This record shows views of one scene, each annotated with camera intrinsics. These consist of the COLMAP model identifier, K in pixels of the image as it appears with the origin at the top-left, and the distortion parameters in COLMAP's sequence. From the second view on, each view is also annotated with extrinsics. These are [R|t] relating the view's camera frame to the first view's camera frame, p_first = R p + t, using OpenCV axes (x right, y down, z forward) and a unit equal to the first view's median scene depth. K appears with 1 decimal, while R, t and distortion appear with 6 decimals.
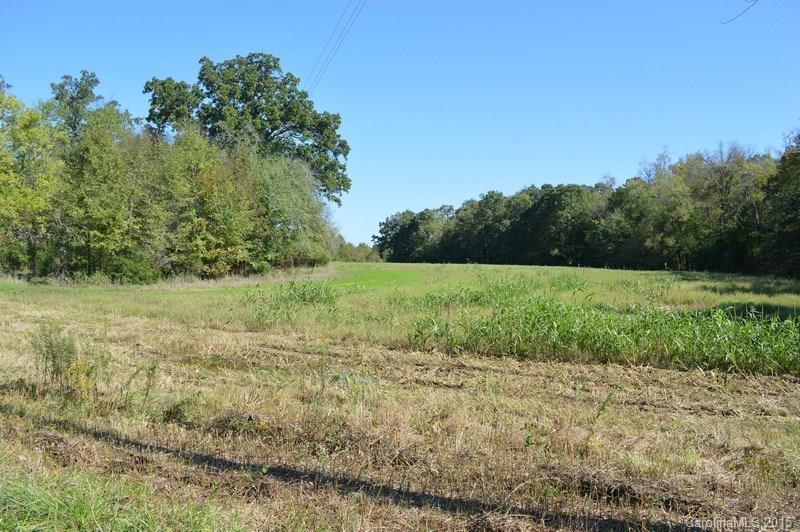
lens RADIAL K [[637.4, 0, 399.3], [0, 637.4, 263.1], [0, 0, 1]] dist [-0.086134, 0.014489]
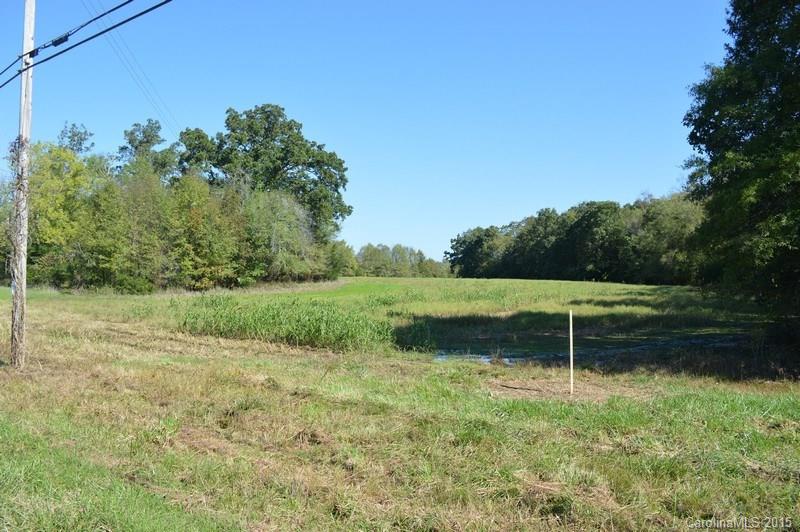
lens RADIAL K [[637.4, 0, 399.4], [0, 637.4, 266.8], [0, 0, 1]] dist [-0.086134, 0.014489]
pose [[0.984127, -0.003449, -0.177431, 0.341840], [0.000372, 0.999849, -0.017371, -0.002097], [0.177465, 0.017029, 0.983980, -0.203479]]
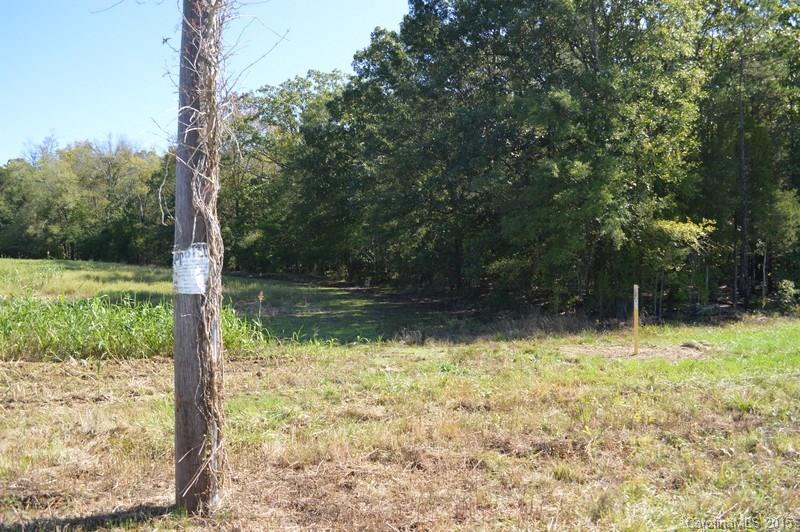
lens RADIAL K [[637.4, 0, 401.3], [0, 637.4, 263.3], [0, 0, 1]] dist [-0.086134, 0.014489]
pose [[0.610105, 0.005102, 0.792304, 0.005029], [-0.018706, 0.999793, 0.007966, 0.000388], [-0.792100, -0.019681, 0.610074, -0.002891]]
